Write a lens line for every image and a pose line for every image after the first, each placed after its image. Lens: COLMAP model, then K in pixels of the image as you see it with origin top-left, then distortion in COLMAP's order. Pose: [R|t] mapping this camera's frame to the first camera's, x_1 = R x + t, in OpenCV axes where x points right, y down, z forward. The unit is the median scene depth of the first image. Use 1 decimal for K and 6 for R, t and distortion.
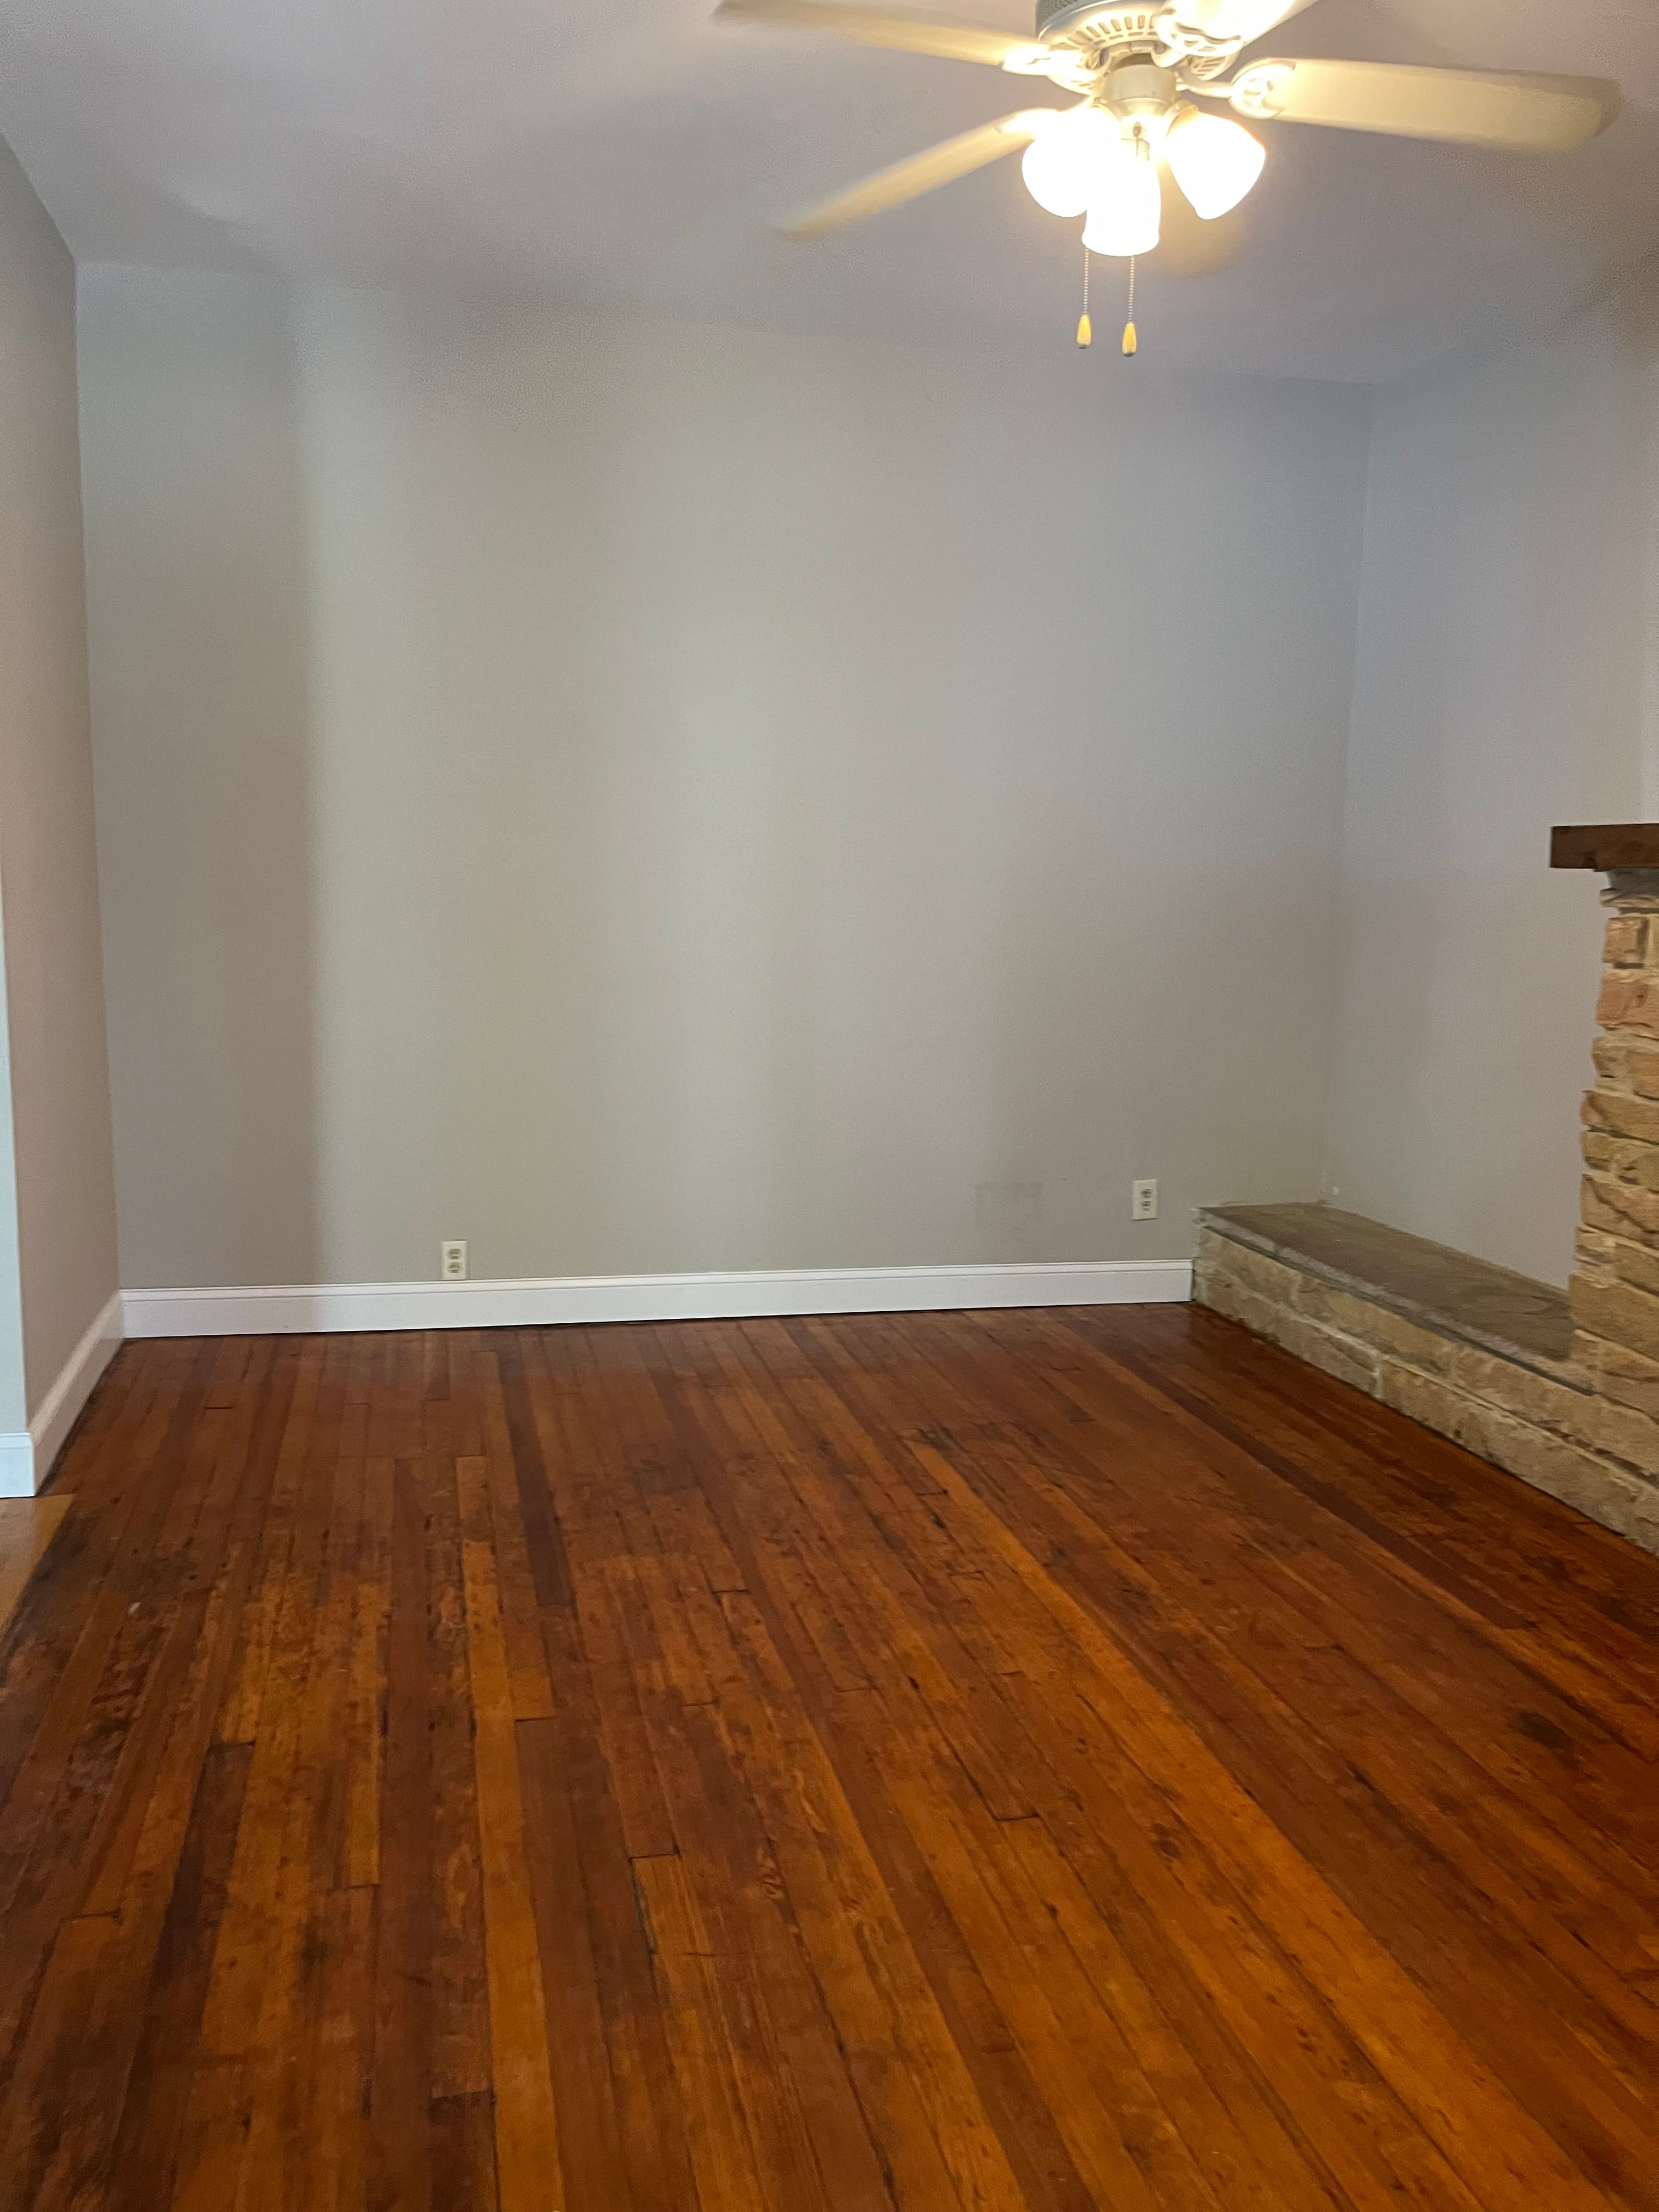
lens RADIAL K [[1687.8, 0, 829.5], [0, 1687.8, 1106.0], [0, 0, 1]] dist [0.003945, -0.006753]
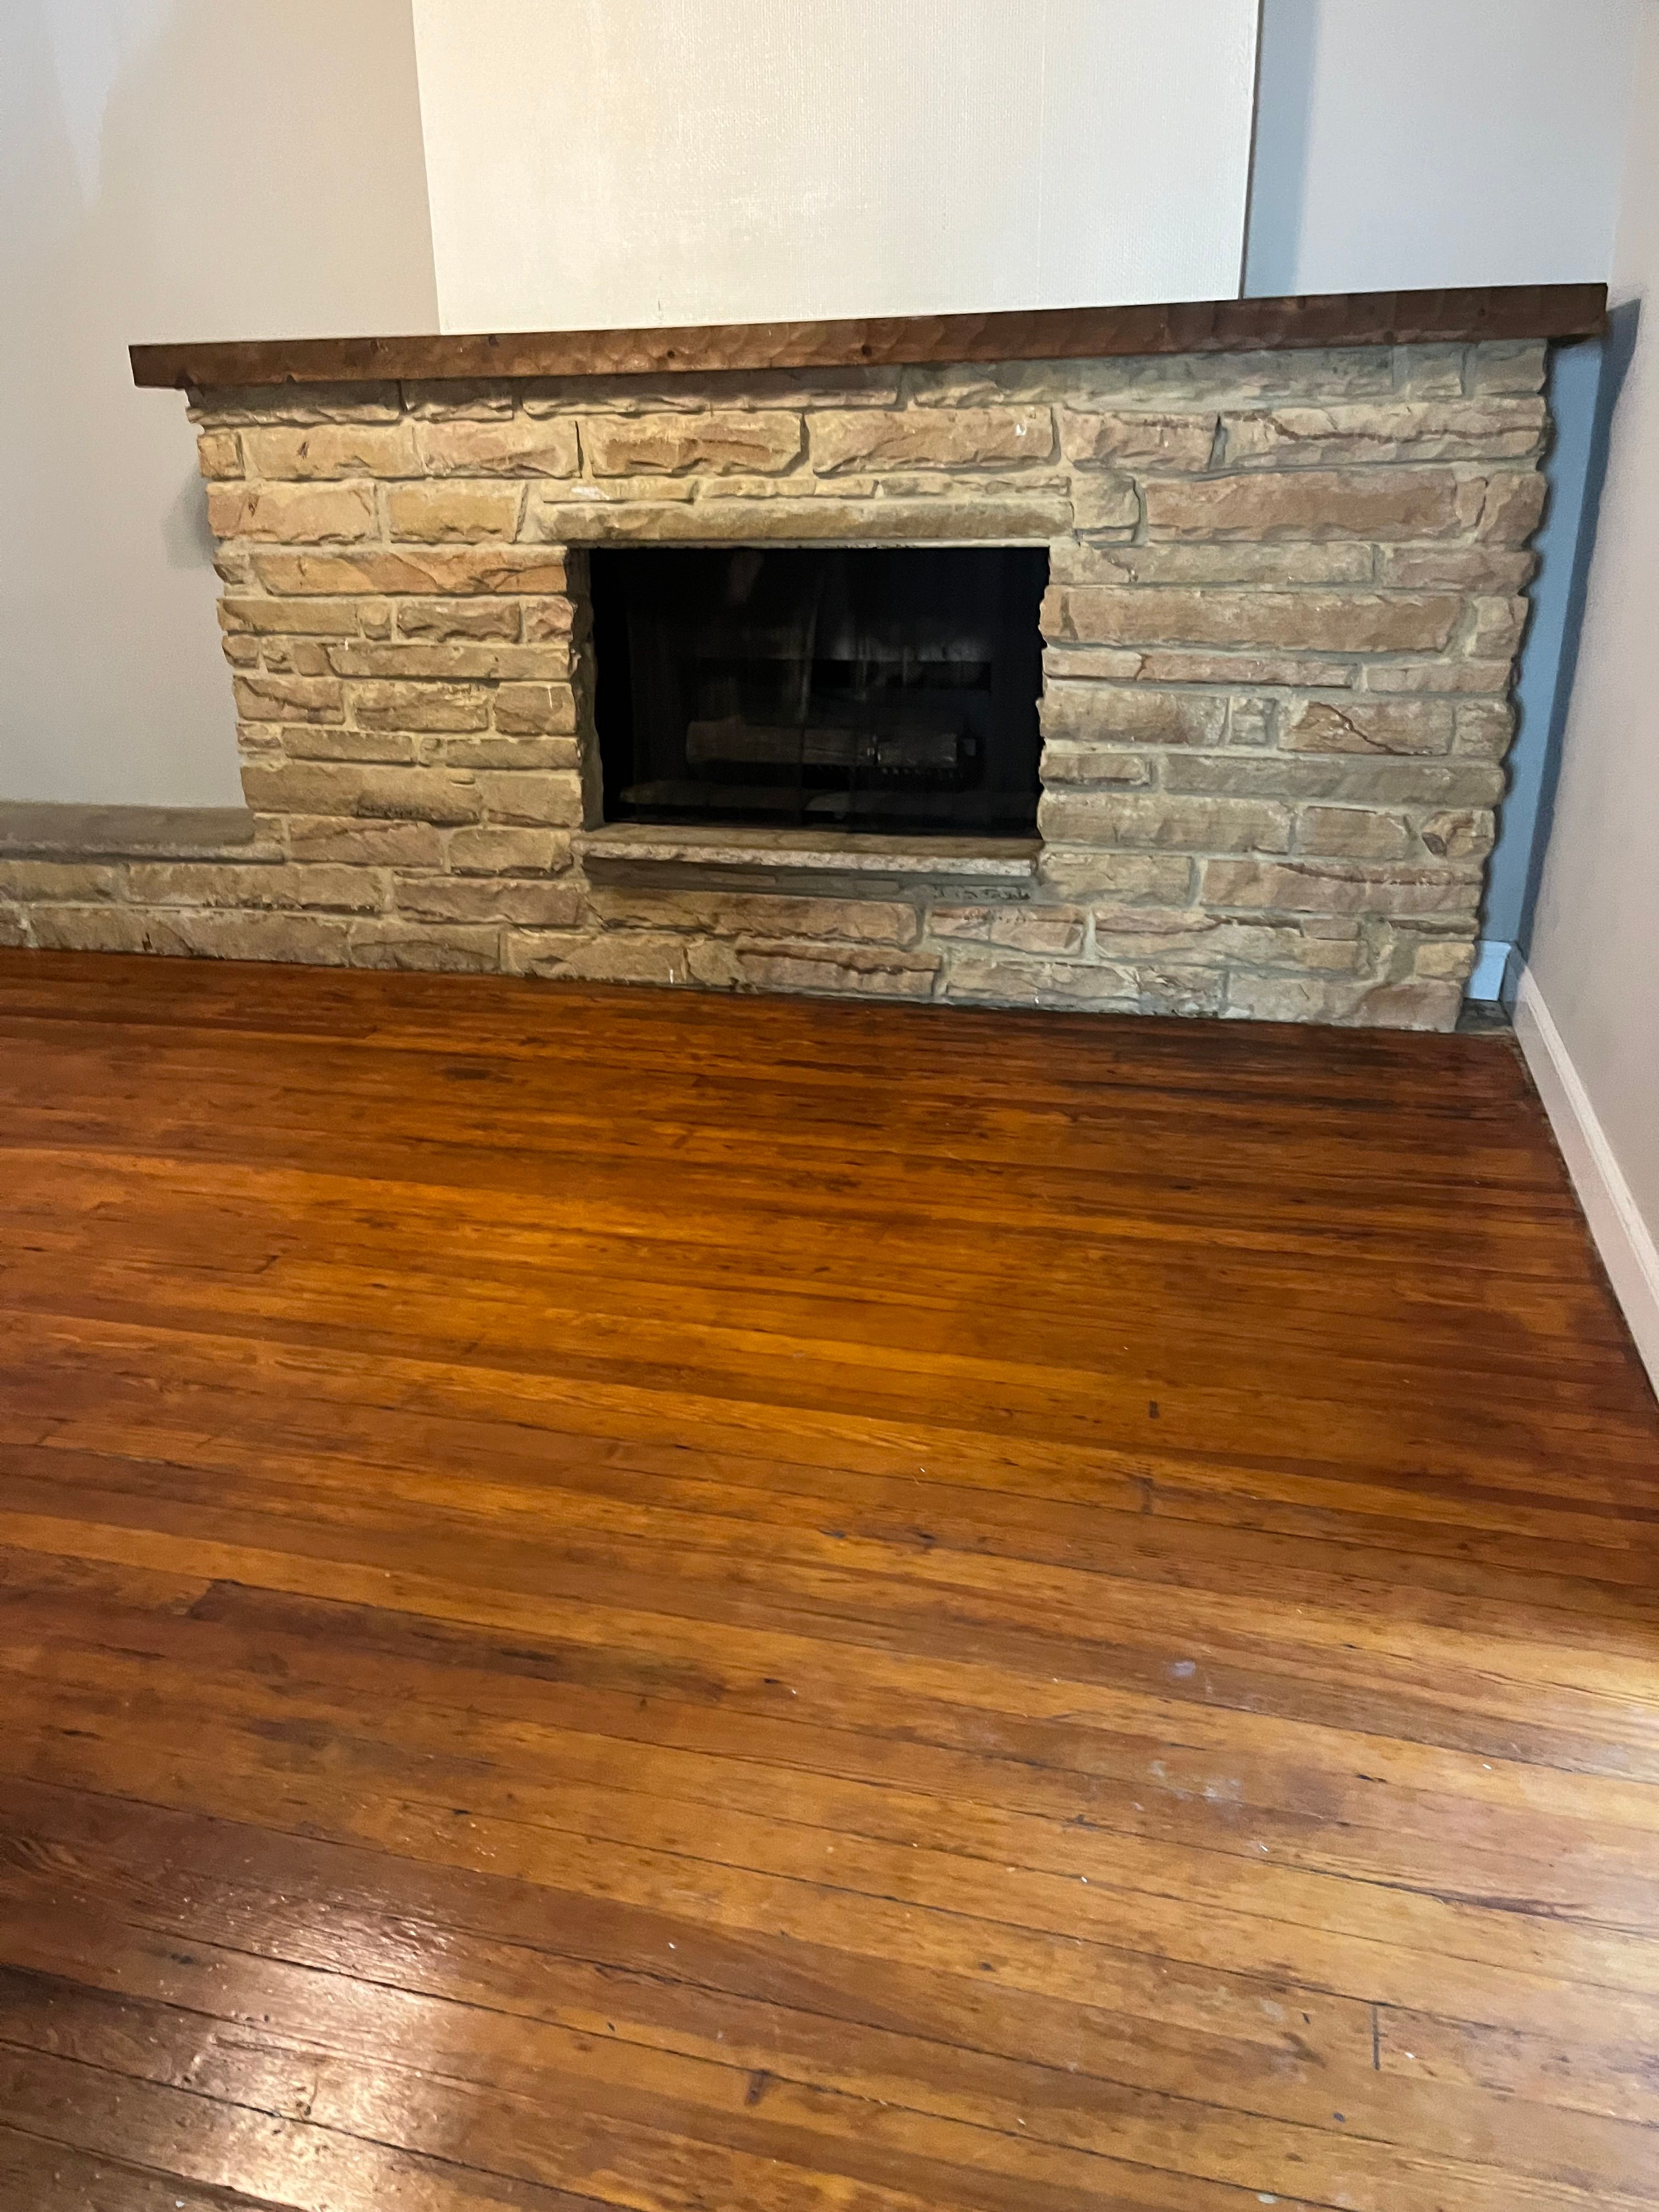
lens RADIAL K [[1641.3, 0, 829.5], [0, 1641.3, 1106.0], [0, 0, 1]] dist [0.019824, 0.000607]
pose [[0.474407, -0.356279, 0.804987, -0.387653], [0.153922, 0.933925, 0.322633, 0.015436], [-0.866745, -0.029154, 0.497900, 0.083832]]
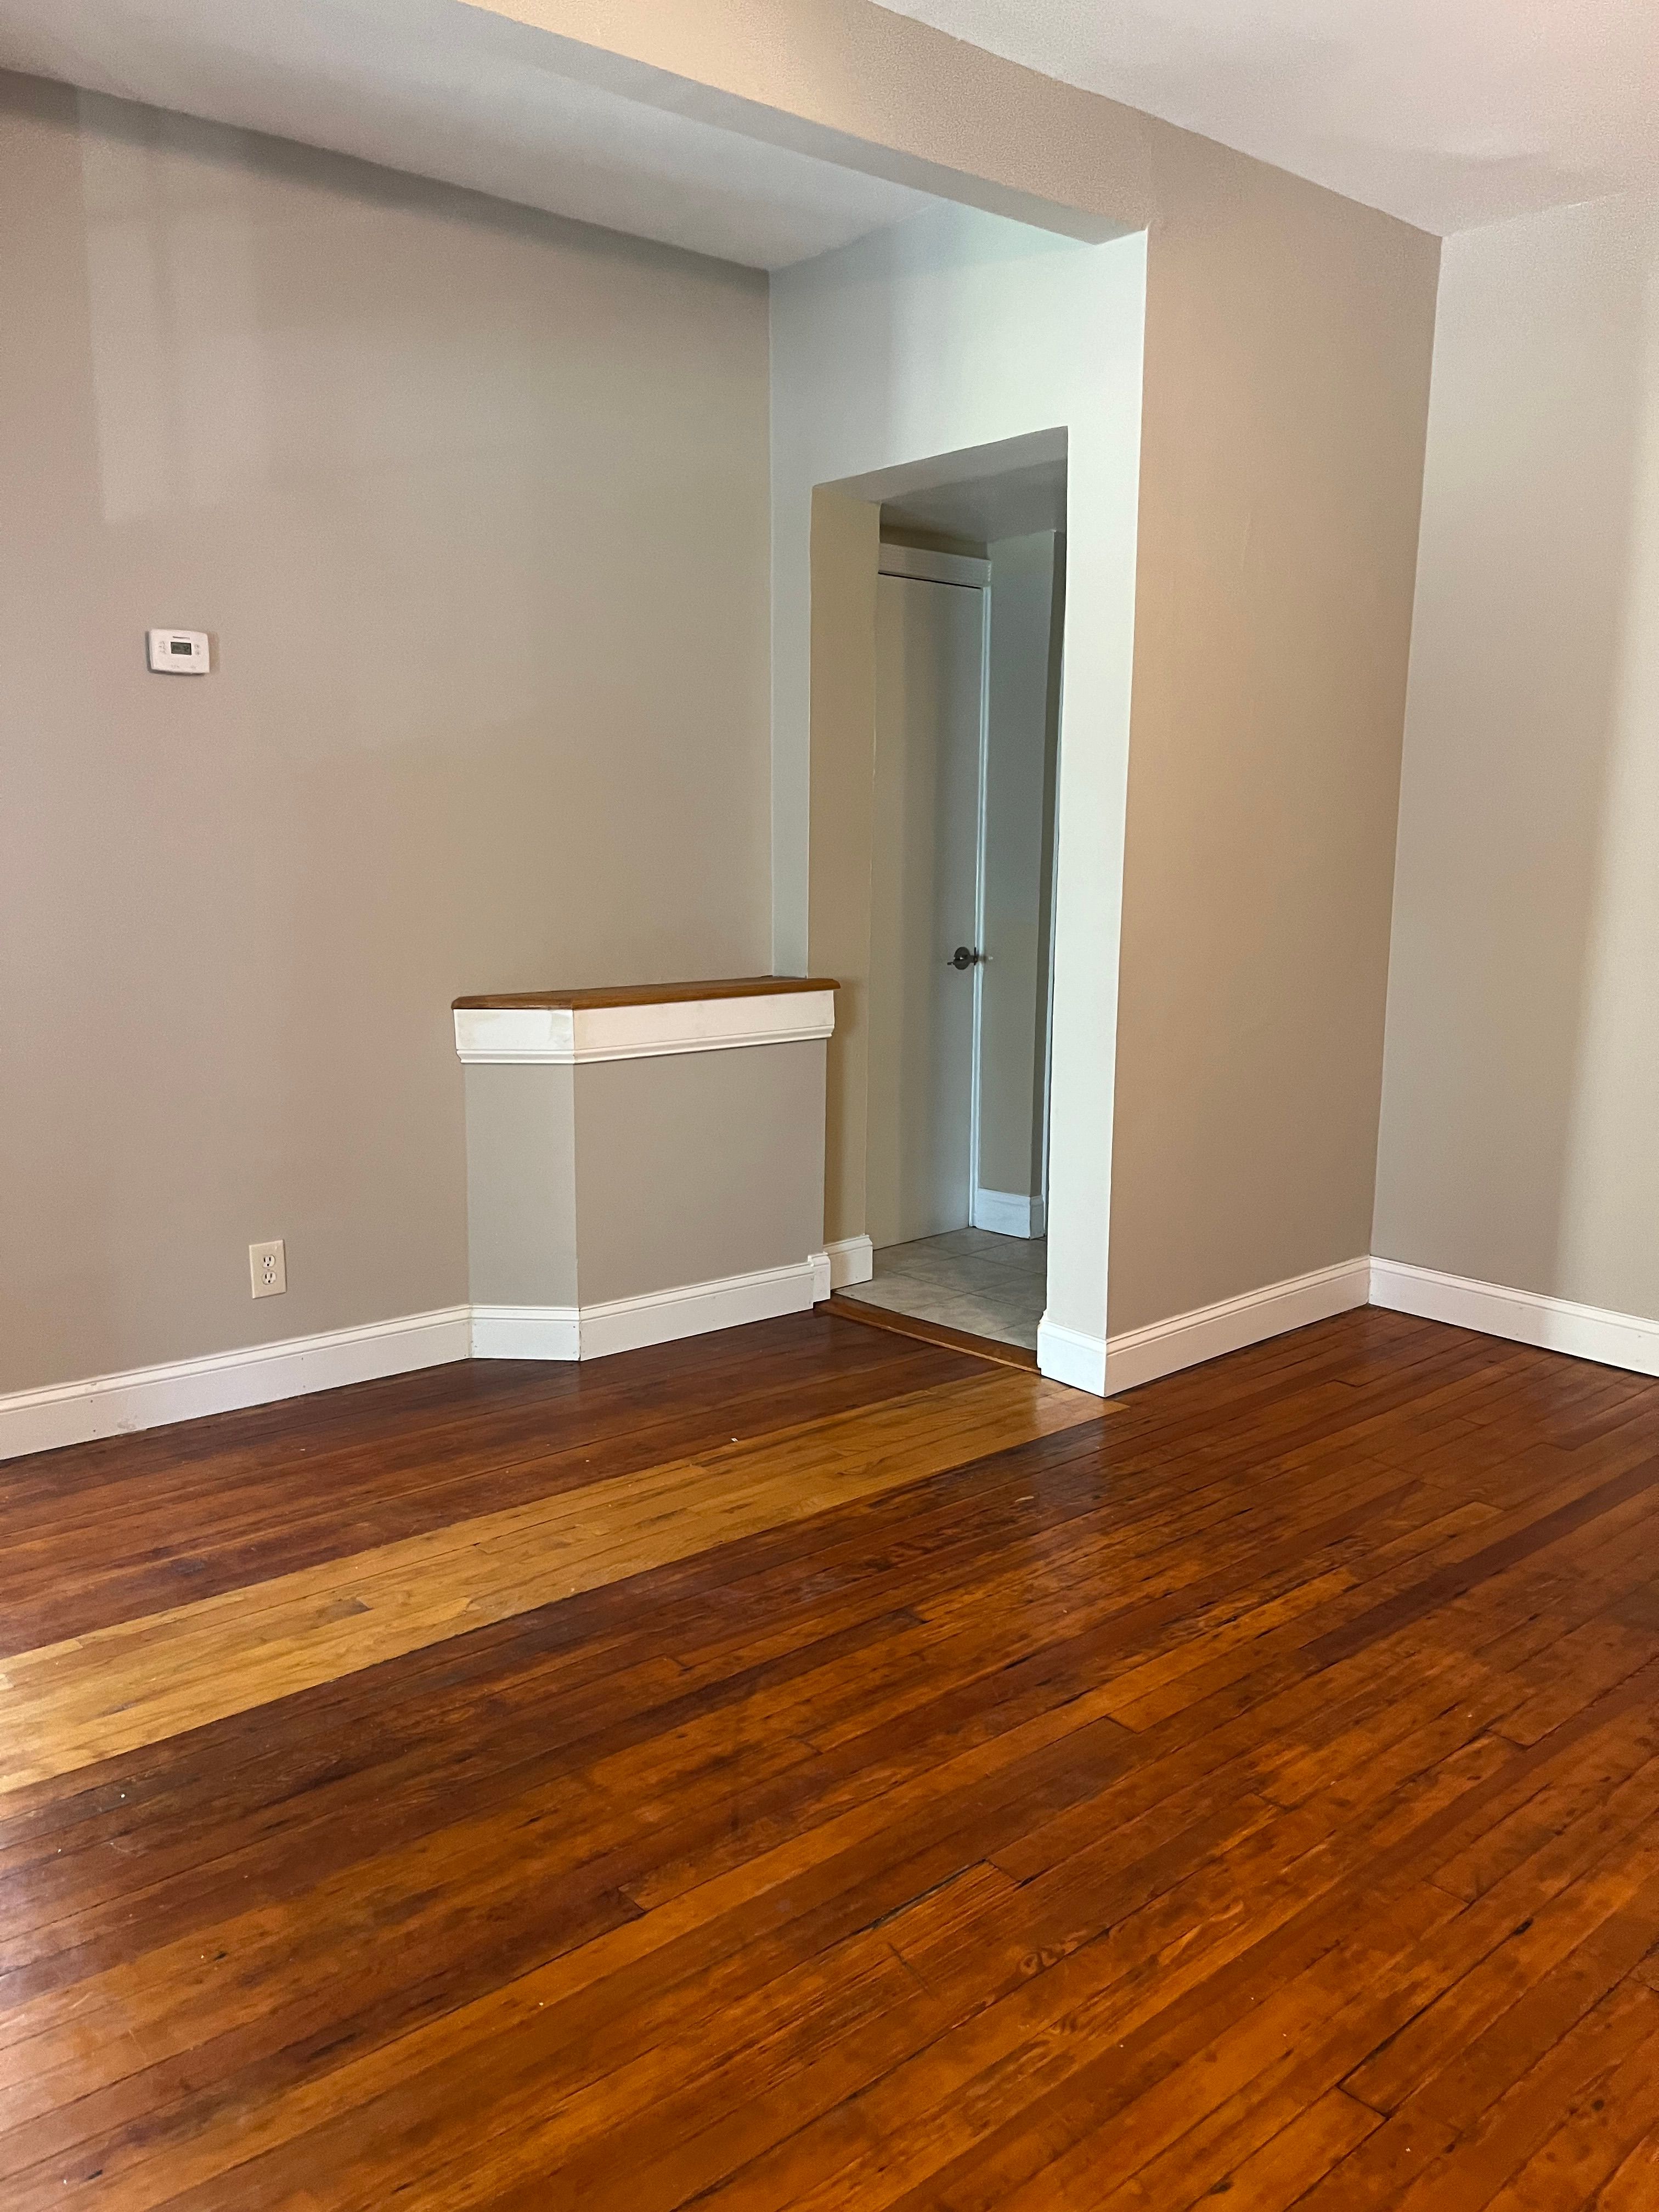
lens RADIAL K [[1687.8, 0, 829.5], [0, 1687.8, 1106.0], [0, 0, 1]] dist [0.003945, -0.006753]
pose [[0.472234, 0.137840, -0.870629, 0.412386], [-0.124788, 0.988204, 0.088769, -0.042932], [0.872596, 0.066725, 0.483864, 0.267022]]
